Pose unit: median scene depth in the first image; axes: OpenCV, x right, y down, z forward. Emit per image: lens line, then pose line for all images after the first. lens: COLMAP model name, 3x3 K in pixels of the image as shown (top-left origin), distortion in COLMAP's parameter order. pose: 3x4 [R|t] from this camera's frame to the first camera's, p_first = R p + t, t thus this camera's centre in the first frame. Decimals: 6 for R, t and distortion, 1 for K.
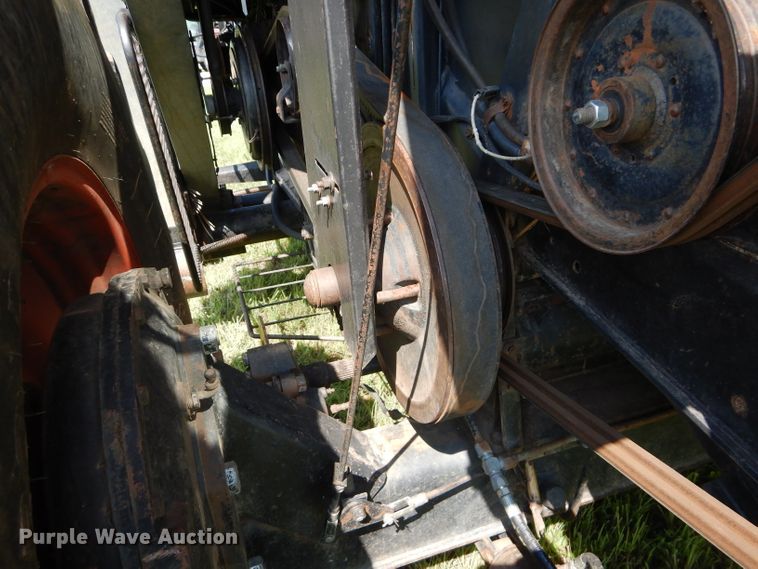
lens RADIAL K [[534.1, 0, 377.7], [0, 534.1, 280.1], [0, 0, 1]] dist [0.019541, -0.009620]
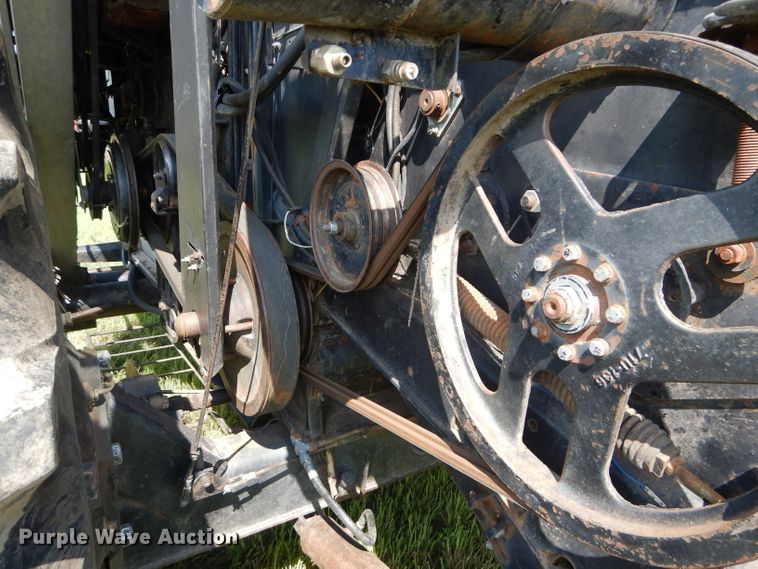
lens RADIAL K [[534.1, 0, 376.1], [0, 534.1, 282.1], [0, 0, 1]] dist [0.019541, -0.009620]
pose [[0.964007, 0.033533, 0.263755, 0.006504], [0.010486, 0.986448, -0.163739, 0.143231], [-0.265671, 0.160611, 0.950591, -0.579054]]
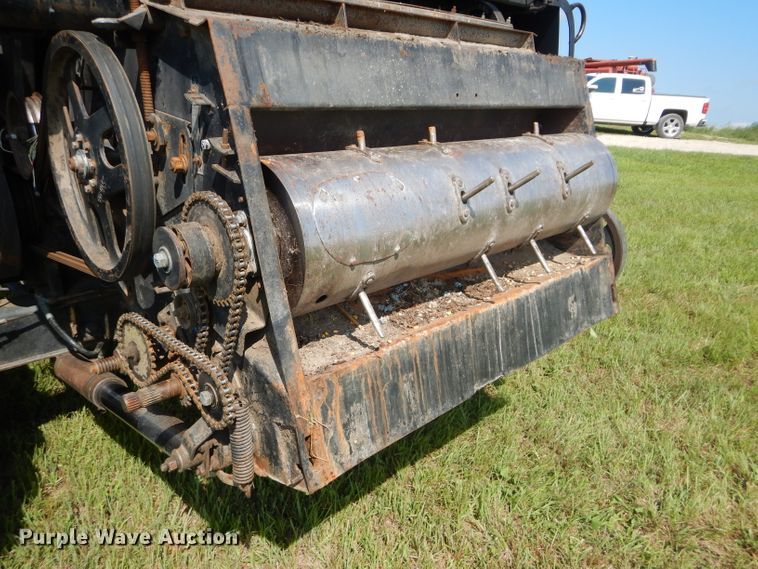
lens RADIAL K [[534.1, 0, 372.8], [0, 534.1, 279.9], [0, 0, 1]] dist [0.019541, -0.009620]
pose [[0.893775, -0.050851, 0.445623, 0.465298], [0.081083, 0.995501, -0.049029, 0.498193], [-0.441125, 0.079953, 0.893877, -1.570048]]
